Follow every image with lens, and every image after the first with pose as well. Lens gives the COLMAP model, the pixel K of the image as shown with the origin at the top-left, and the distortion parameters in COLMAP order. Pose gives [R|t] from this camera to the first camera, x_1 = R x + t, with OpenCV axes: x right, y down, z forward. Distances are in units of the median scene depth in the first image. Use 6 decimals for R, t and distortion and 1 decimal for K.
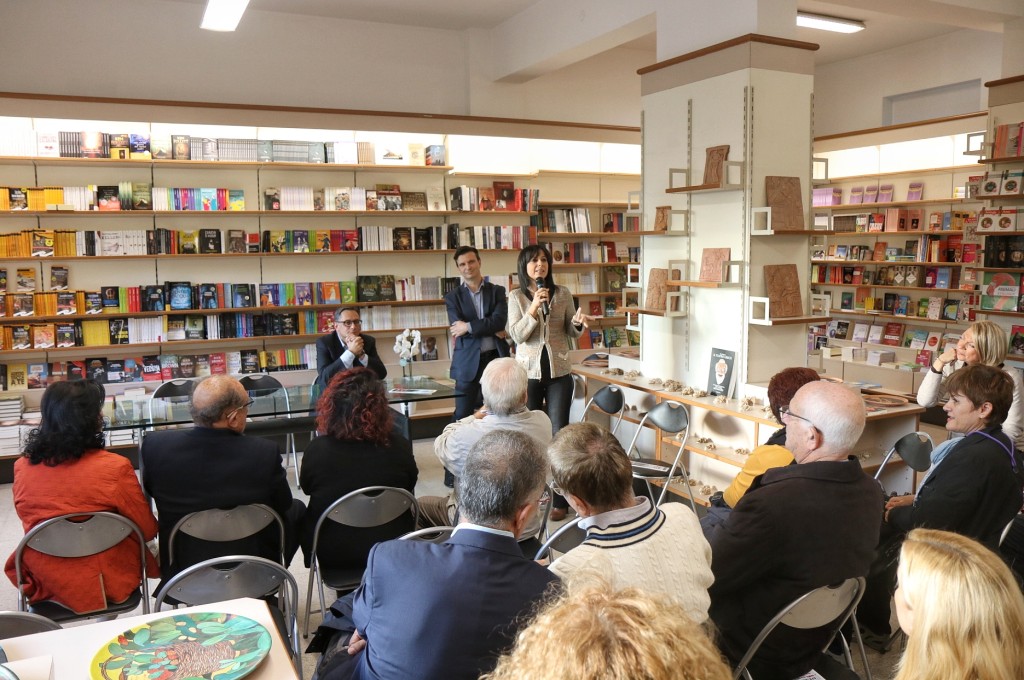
lens RADIAL K [[784.7, 0, 512.0], [0, 784.7, 340.0], [0, 0, 1]] dist [-0.106917, 0.092103]
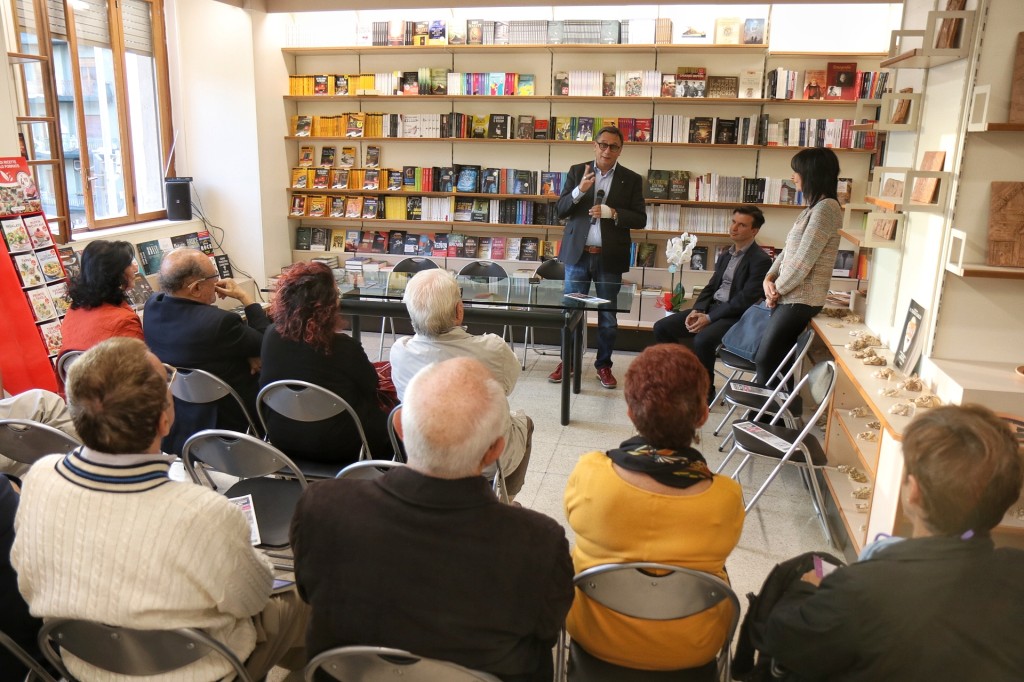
lens RADIAL K [[784.7, 0, 512.0], [0, 784.7, 341.0], [0, 0, 1]] dist [-0.106917, 0.092103]
pose [[0.798473, 0.175526, -0.575874, 0.257344], [-0.097045, 0.981571, 0.164625, -0.021079], [0.594157, -0.075563, 0.800792, 0.169516]]
